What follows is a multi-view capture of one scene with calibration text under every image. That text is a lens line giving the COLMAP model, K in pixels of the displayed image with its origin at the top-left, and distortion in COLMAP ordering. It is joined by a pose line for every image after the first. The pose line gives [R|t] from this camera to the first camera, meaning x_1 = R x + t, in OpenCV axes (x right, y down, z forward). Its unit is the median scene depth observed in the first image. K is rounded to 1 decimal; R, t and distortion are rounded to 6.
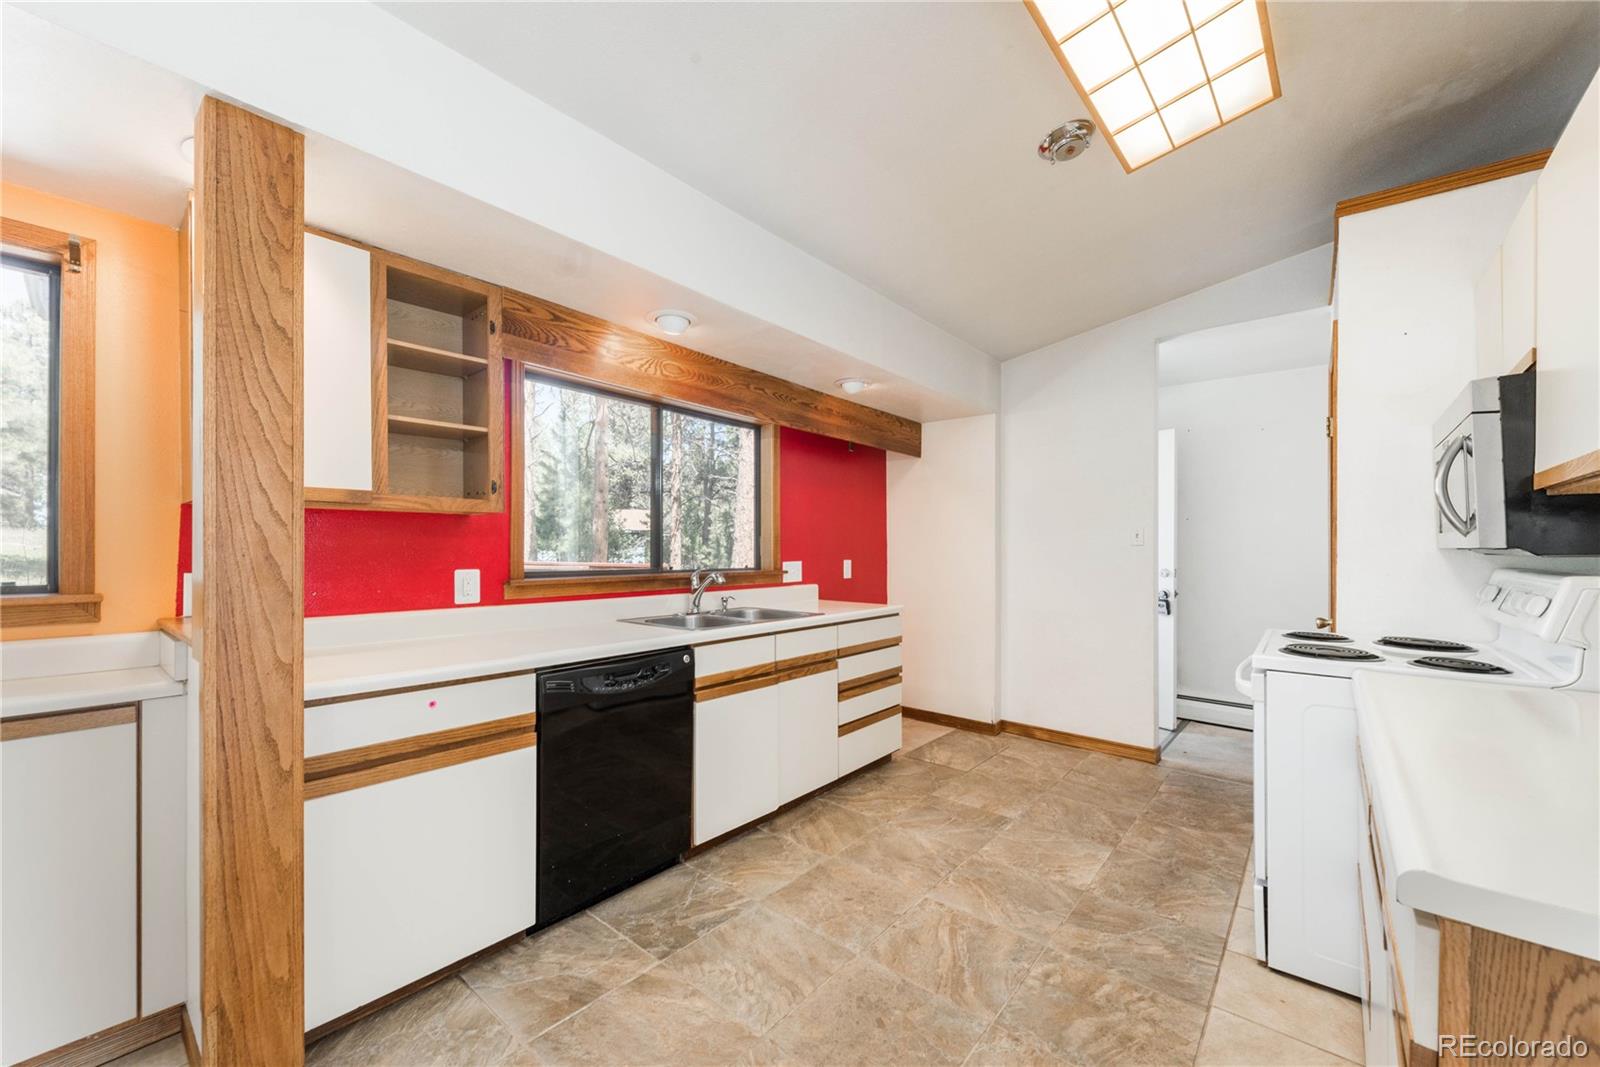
lens RADIAL K [[623.3, 0, 786.4], [0, 623.3, 548.9], [0, 0, 1]] dist [0.011033, -0.003626]
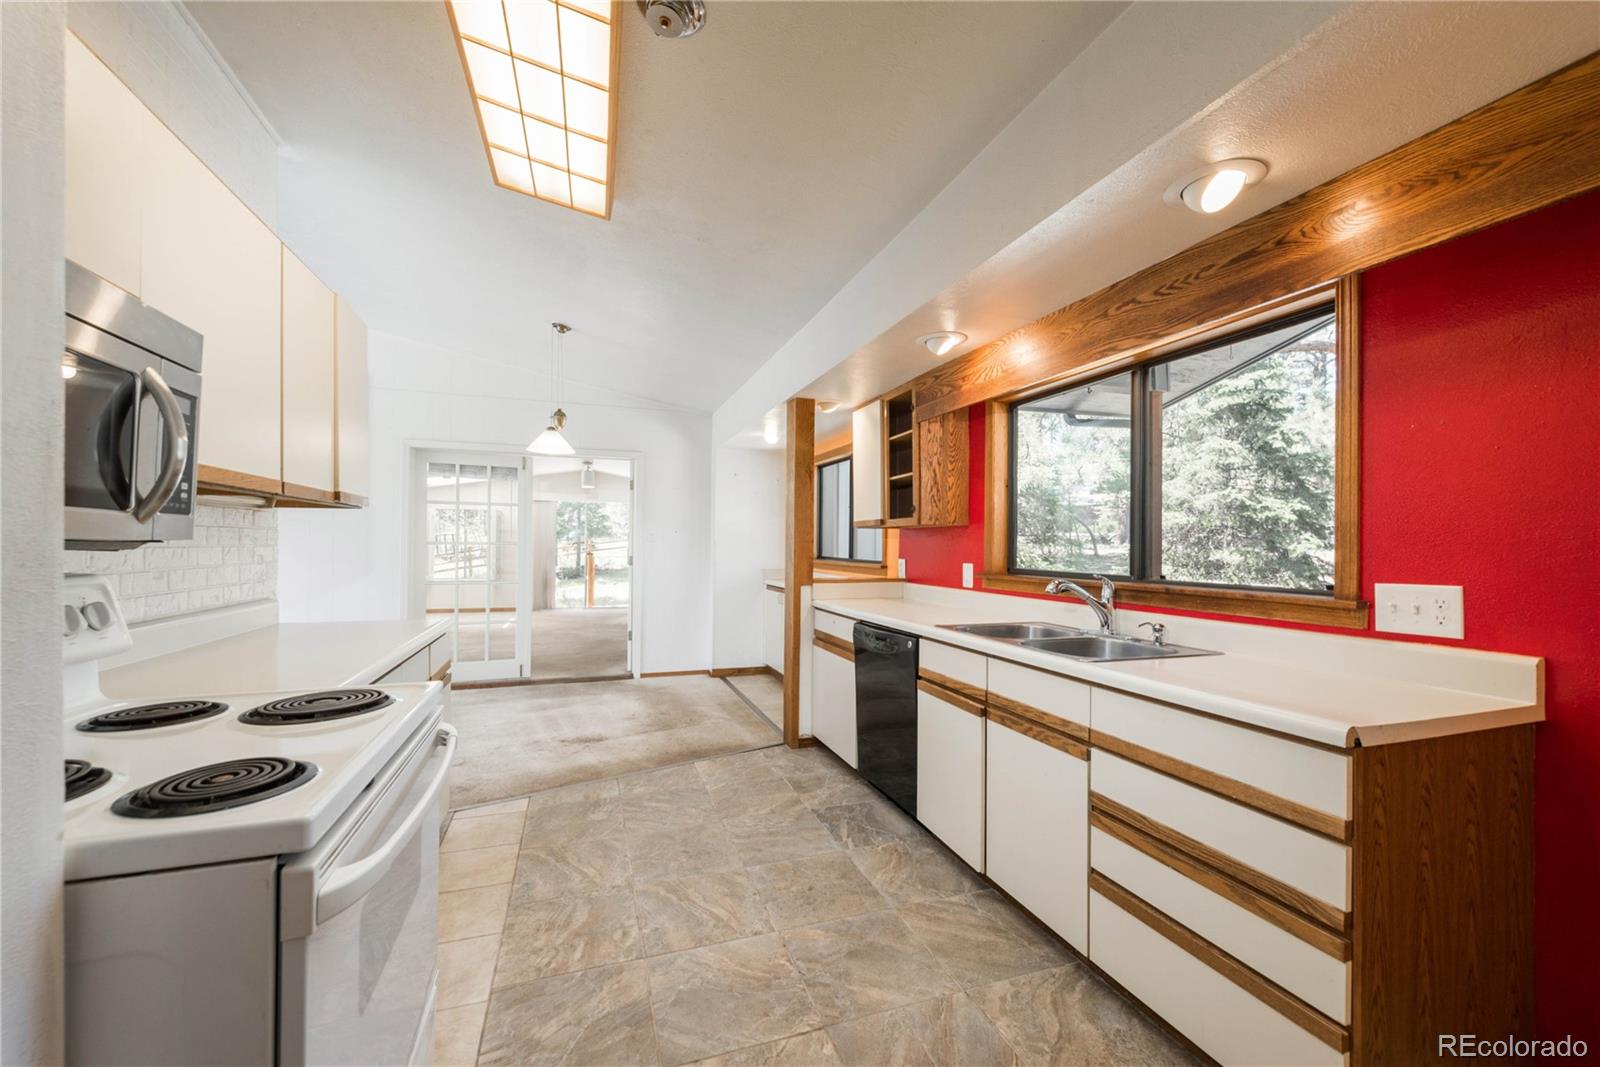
lens RADIAL K [[623.3, 0, 786.9], [0, 623.3, 547.0], [0, 0, 1]] dist [0.011033, -0.003626]
pose [[-0.512952, -0.001866, -0.858415, 0.929284], [-0.006829, 0.999975, 0.001907, -0.004018], [0.858390, 0.006840, -0.512952, 1.377894]]
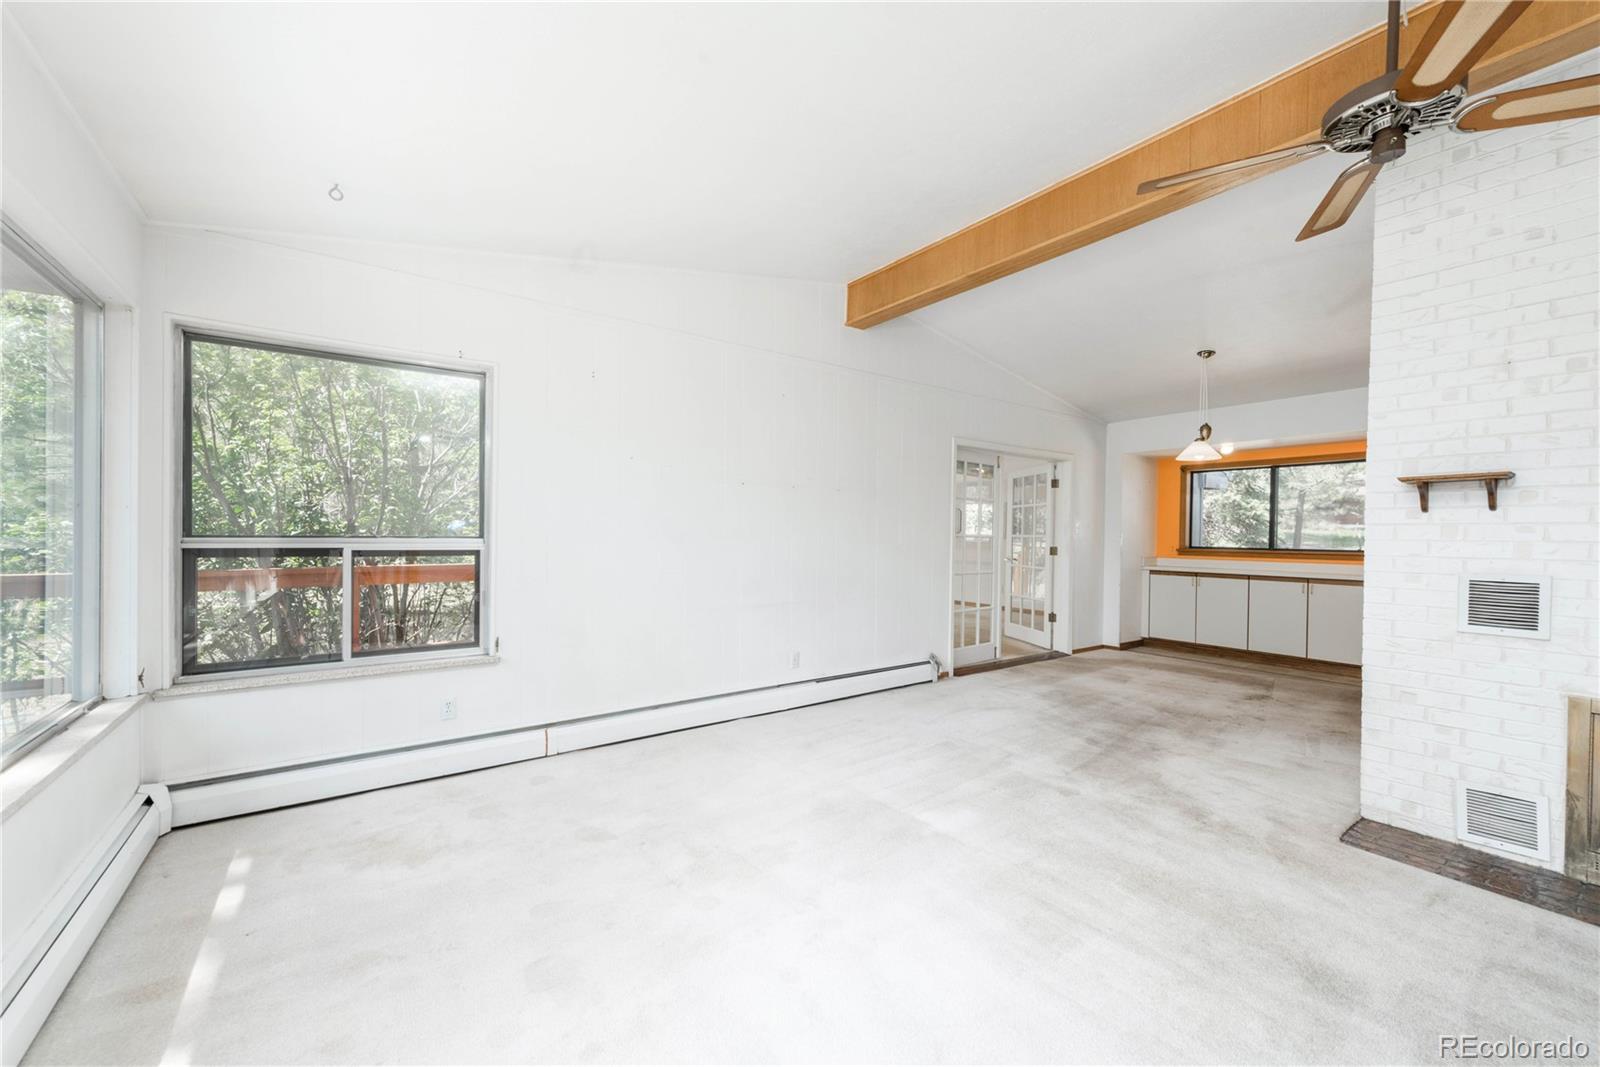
lens RADIAL K [[623.3, 0, 788.4], [0, 623.3, 542.4], [0, 0, 1]] dist [0.011033, -0.003626]
pose [[-0.237577, 0.008485, -0.971332, 2.127290], [-0.008205, 0.999909, 0.010741, 0.000127], [0.971334, 0.010522, -0.237486, -0.934011]]
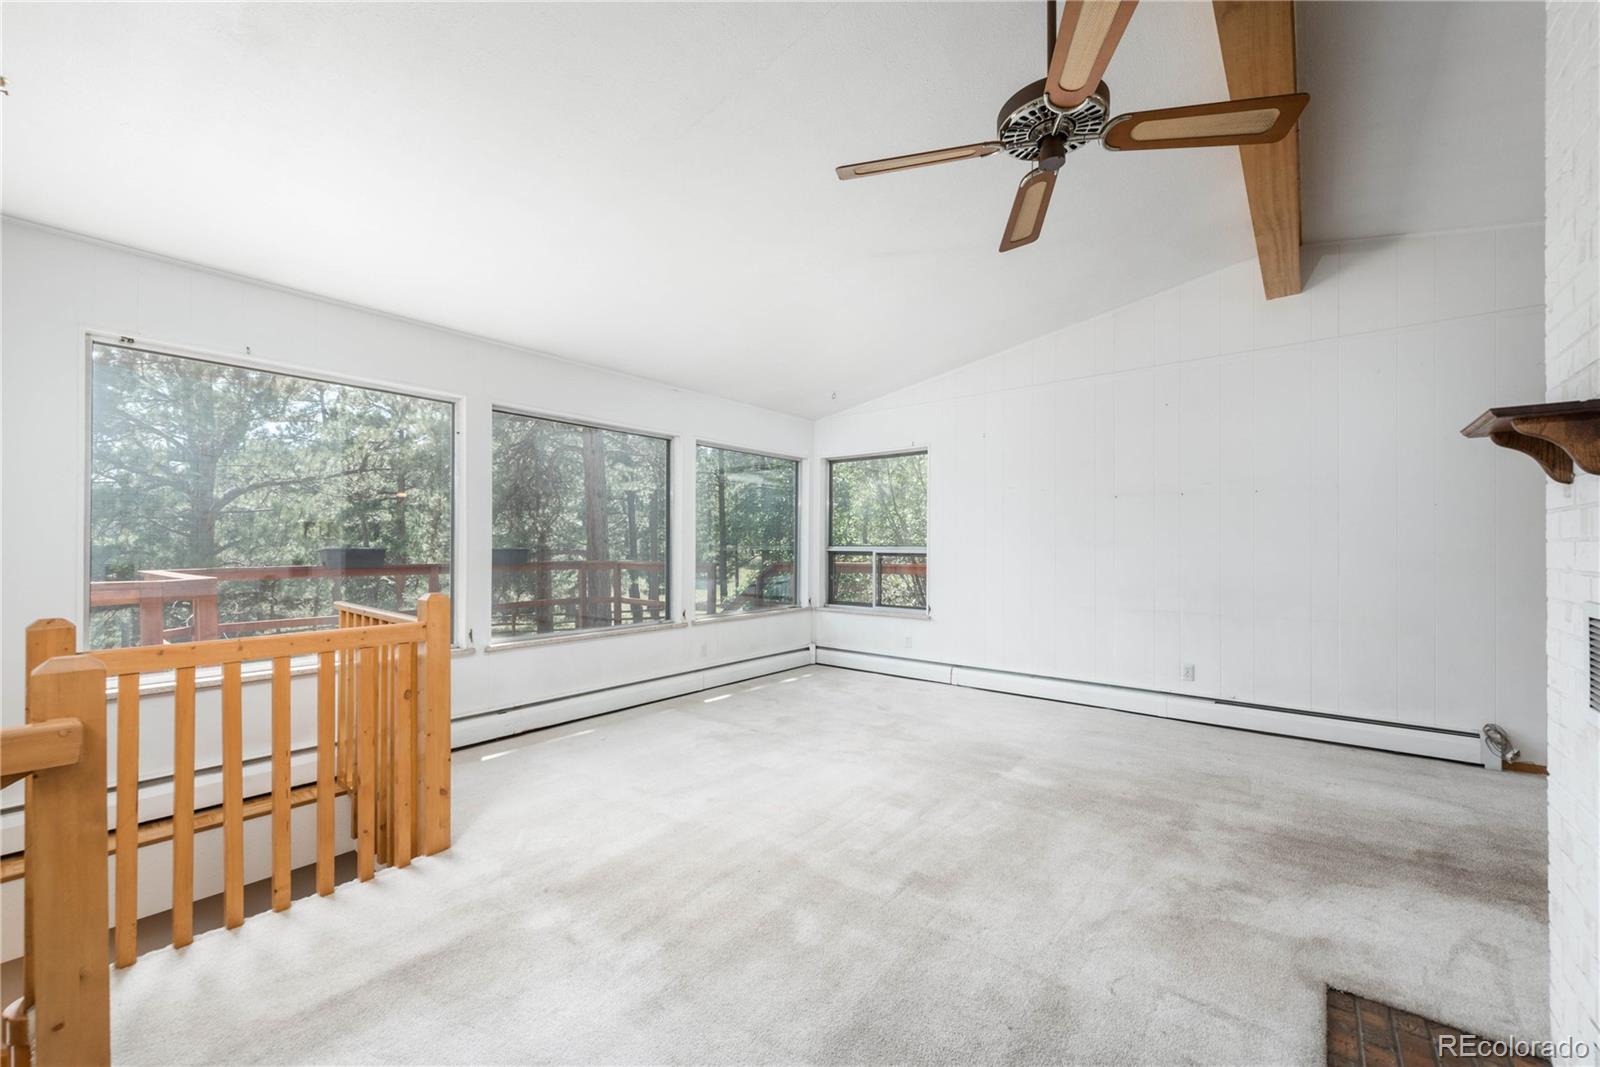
lens RADIAL K [[623.3, 0, 796.5], [0, 623.3, 546.3], [0, 0, 1]] dist [0.011033, -0.003626]
pose [[-0.999562, -0.006140, -0.028952, 1.496163], [-0.006159, 0.999981, 0.000590, 0.011007], [0.028948, 0.000768, -0.999581, 0.458556]]
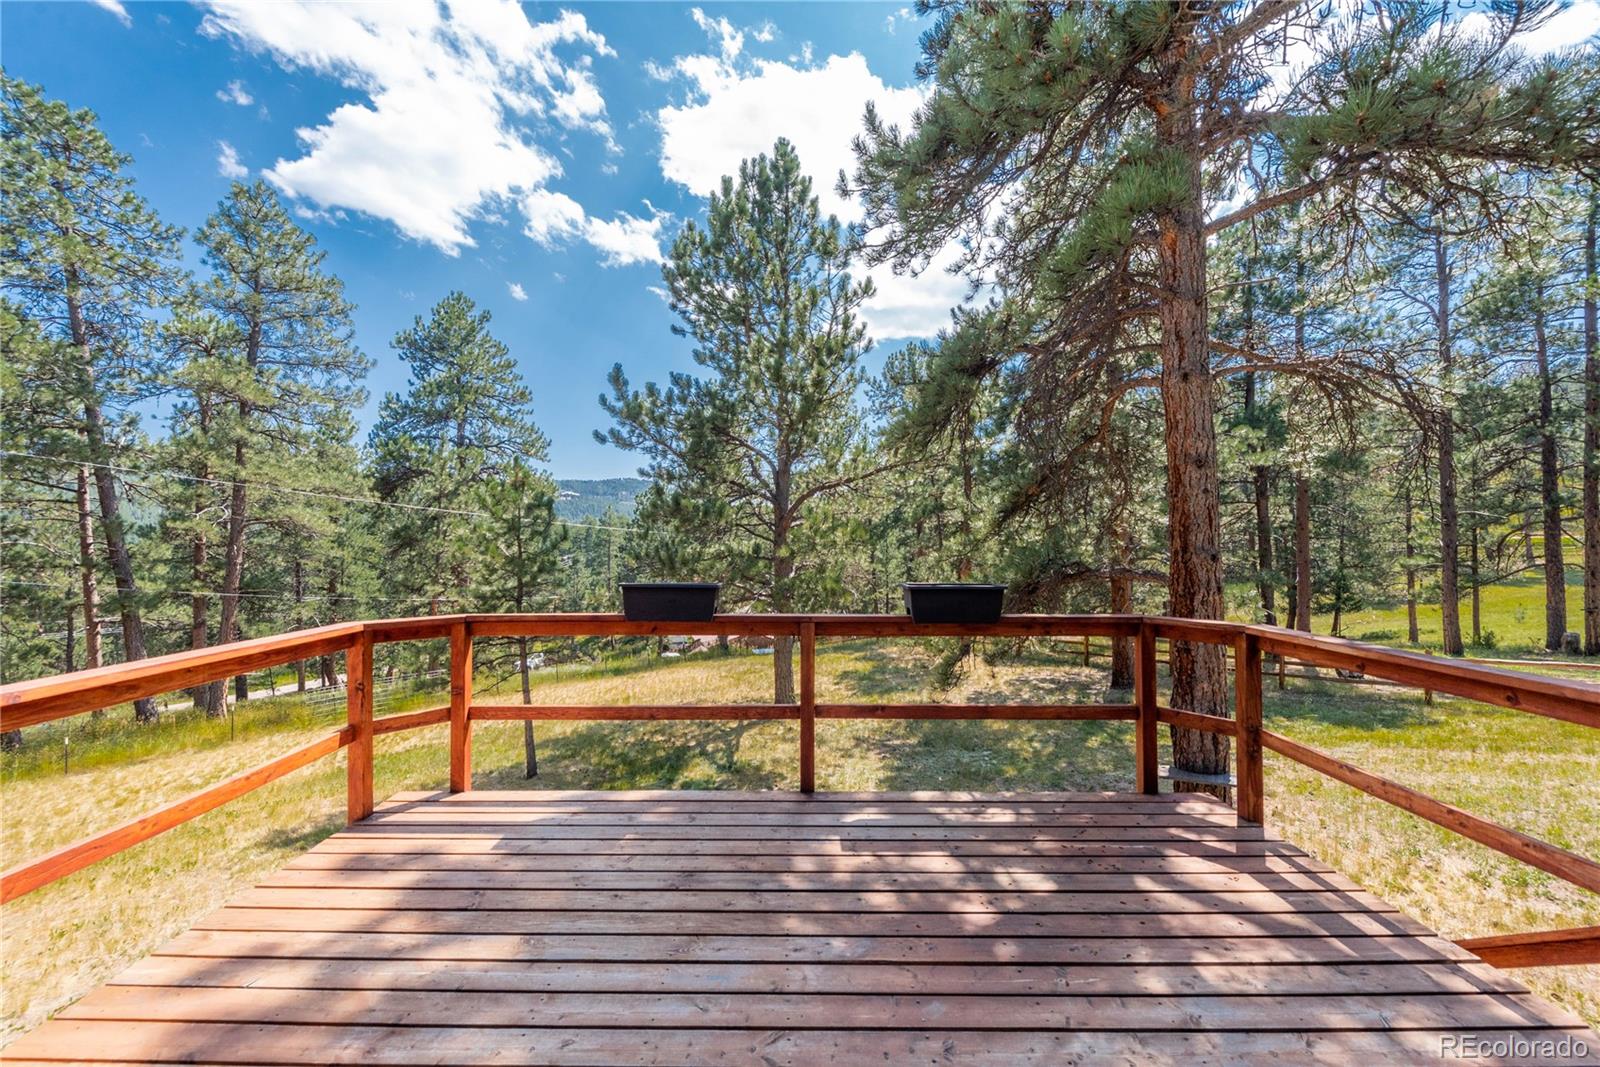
lens RADIAL K [[623.3, 0, 789.6], [0, 623.3, 539.4], [0, 0, 1]] dist [0.011033, -0.003626]
pose [[-0.646329, -0.004885, 0.763043, 2.117181], [-0.006086, 0.999981, 0.001246, -0.082803], [-0.763035, -0.003838, -0.646346, -1.847019]]
